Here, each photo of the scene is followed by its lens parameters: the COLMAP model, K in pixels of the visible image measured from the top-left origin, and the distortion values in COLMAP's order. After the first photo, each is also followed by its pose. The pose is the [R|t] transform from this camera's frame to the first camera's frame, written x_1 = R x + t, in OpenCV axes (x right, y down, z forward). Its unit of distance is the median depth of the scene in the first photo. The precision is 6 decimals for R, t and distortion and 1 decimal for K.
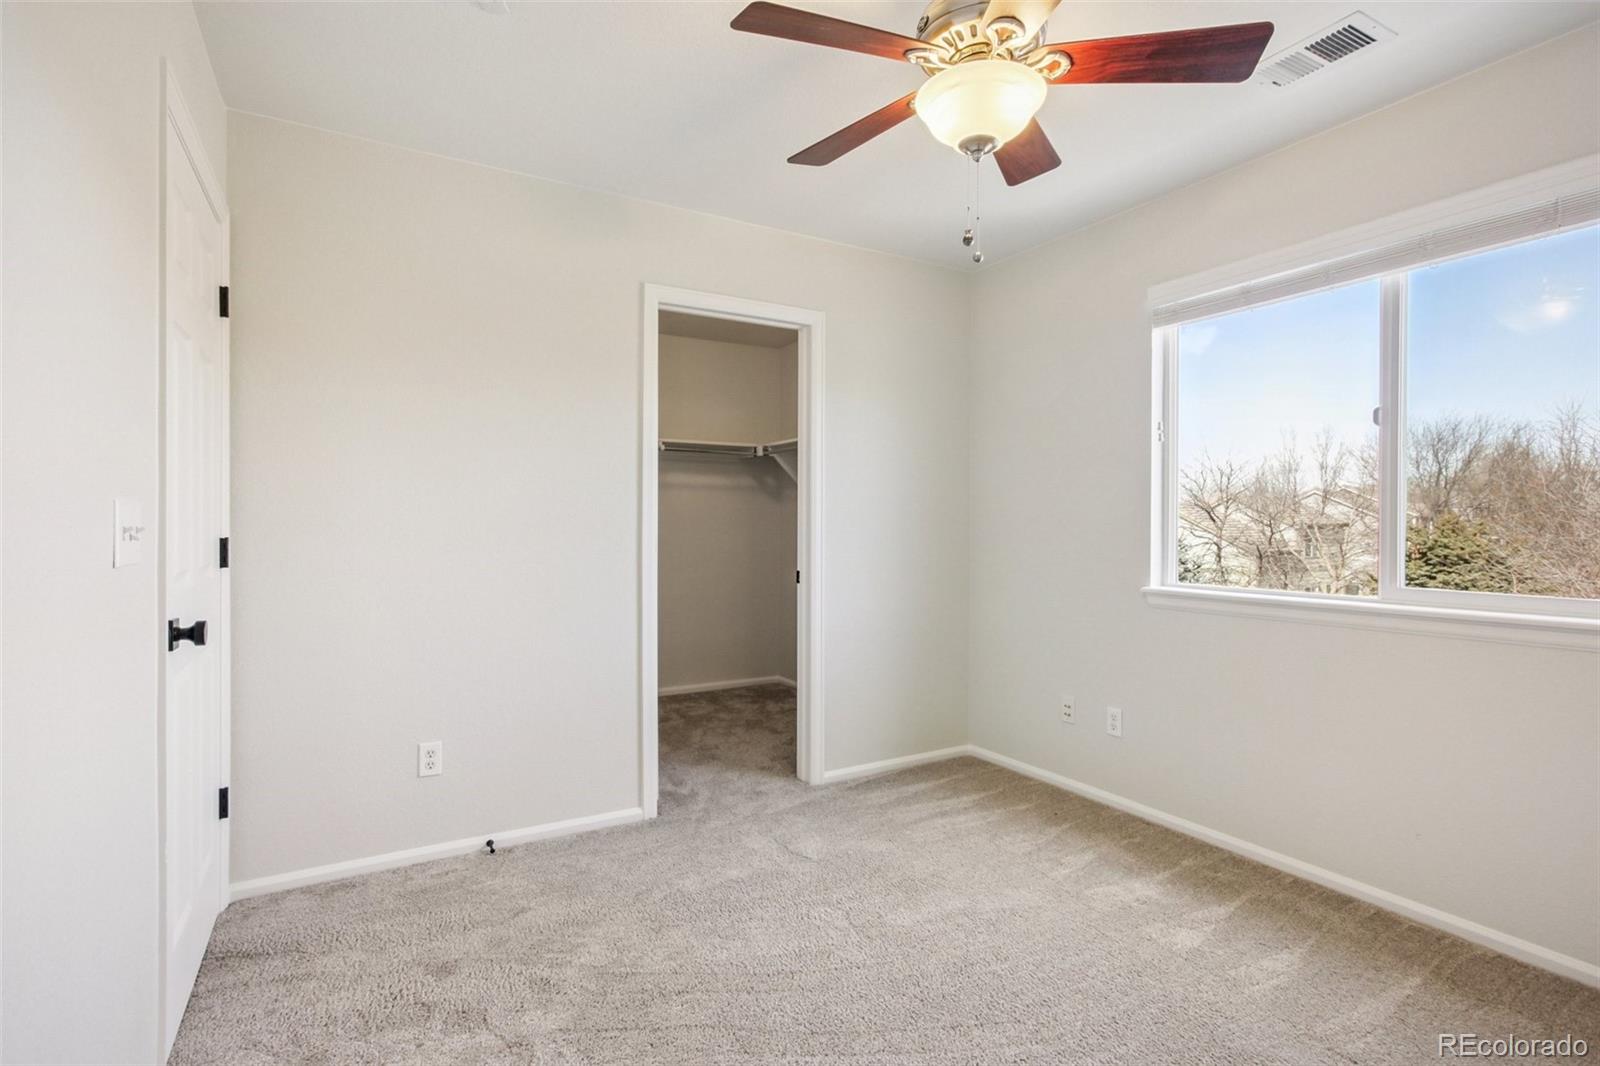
lens RADIAL K [[777.4, 0, 803.3], [0, 777.4, 532.7], [0, 0, 1]] dist [-0.016380, 0.014472]
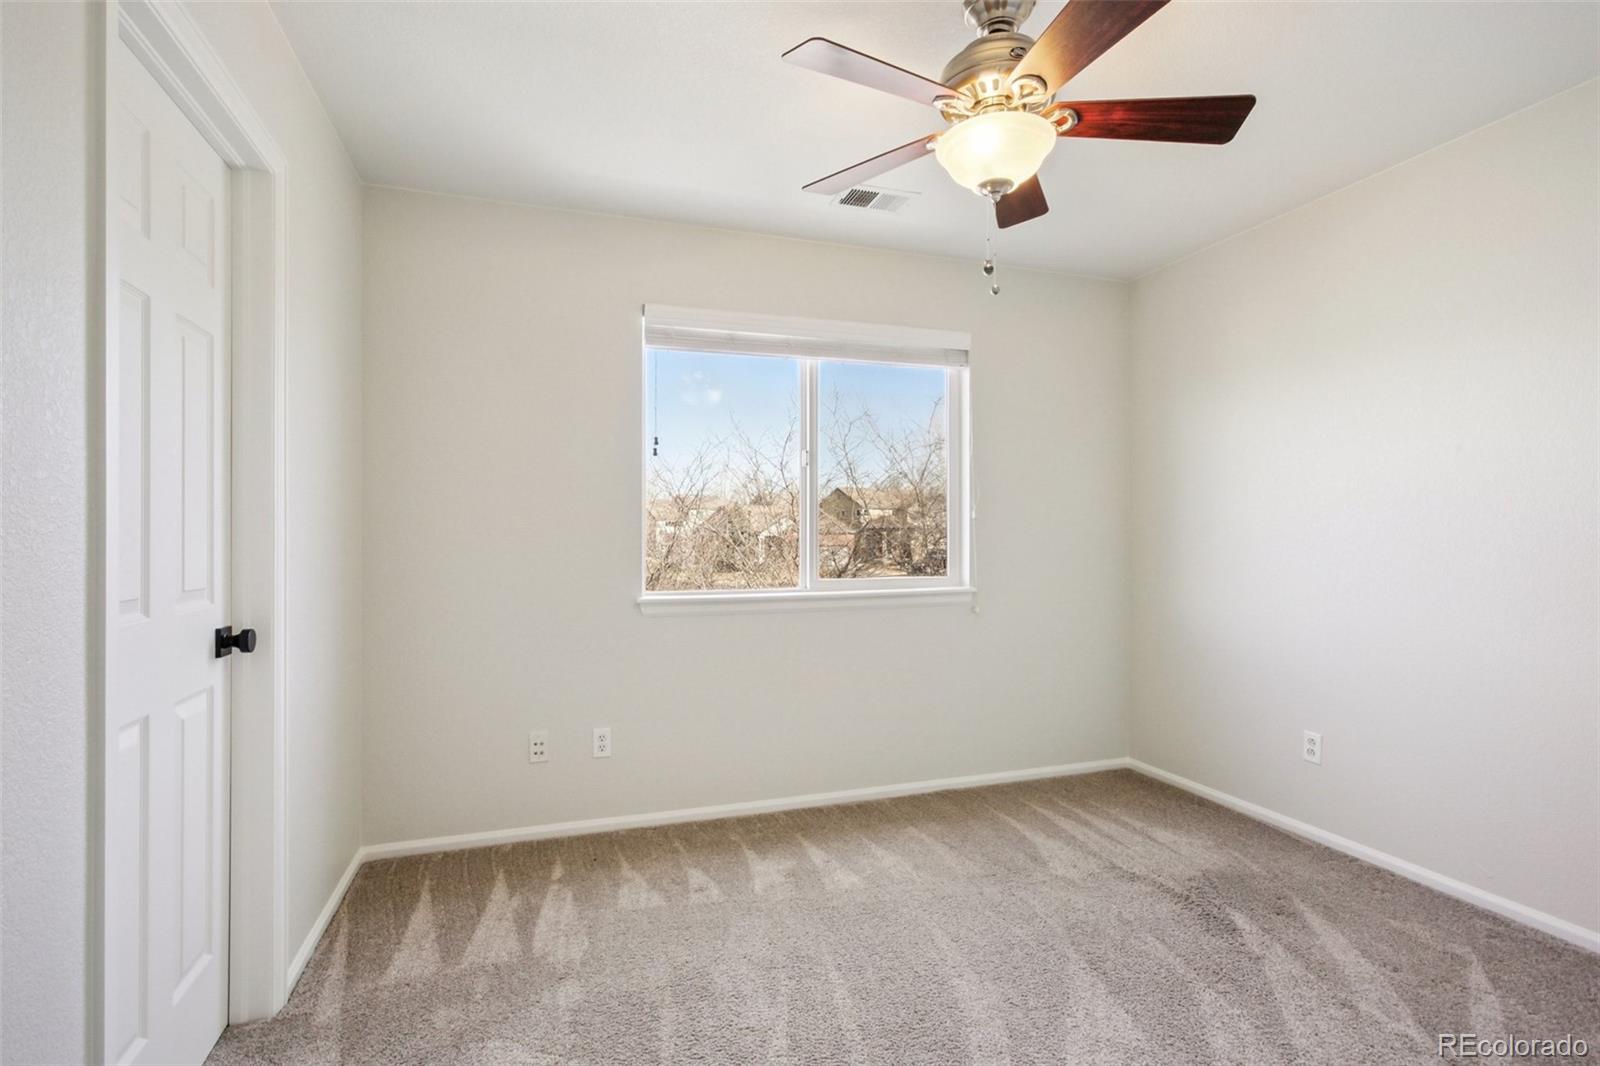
lens RADIAL K [[777.4, 0, 799.8], [0, 777.4, 532.0], [0, 0, 1]] dist [-0.016380, 0.014472]
pose [[0.197527, -0.002191, 0.980295, -0.572915], [0.011828, 0.999930, -0.000148, -0.014269], [-0.980226, 0.011624, 0.197540, 0.665676]]
